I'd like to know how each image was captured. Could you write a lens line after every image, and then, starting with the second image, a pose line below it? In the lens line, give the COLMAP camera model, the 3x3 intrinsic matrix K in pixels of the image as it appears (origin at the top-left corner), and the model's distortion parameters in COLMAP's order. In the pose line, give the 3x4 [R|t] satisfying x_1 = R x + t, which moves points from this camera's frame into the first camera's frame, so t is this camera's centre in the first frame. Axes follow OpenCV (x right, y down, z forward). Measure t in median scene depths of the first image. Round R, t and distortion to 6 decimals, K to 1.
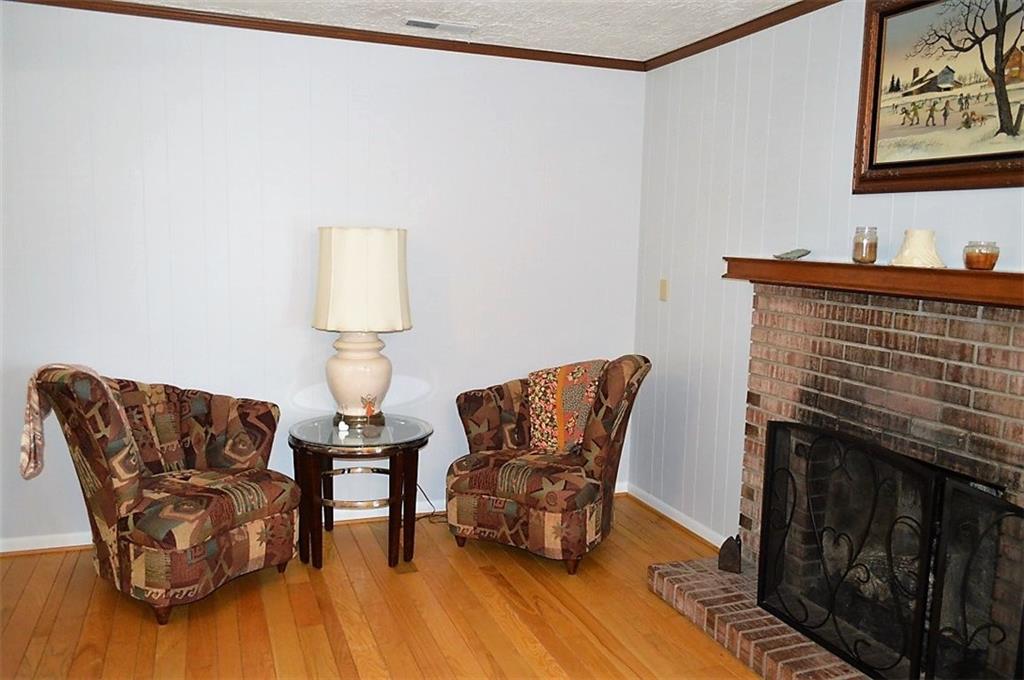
lens RADIAL K [[815.7, 0, 512.0], [0, 815.7, 340.0], [0, 0, 1]] dist [-0.000517, 0.002272]
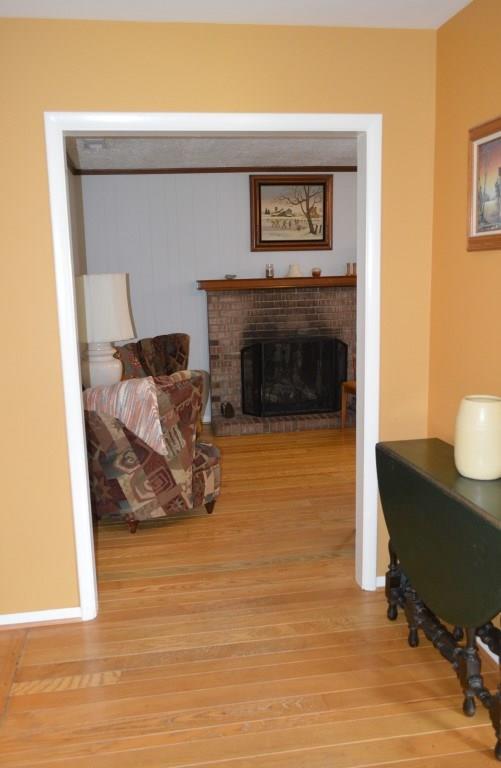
lens RADIAL K [[633.3, 0, 250.5], [0, 633.3, 384.0], [0, 0, 1]] dist [0.002775, 0.000356]
pose [[0.210224, -0.196920, 0.957616, -1.697208], [0.159632, 0.973273, 0.165096, -0.111179], [-0.964533, 0.118159, 0.236040, 0.626097]]
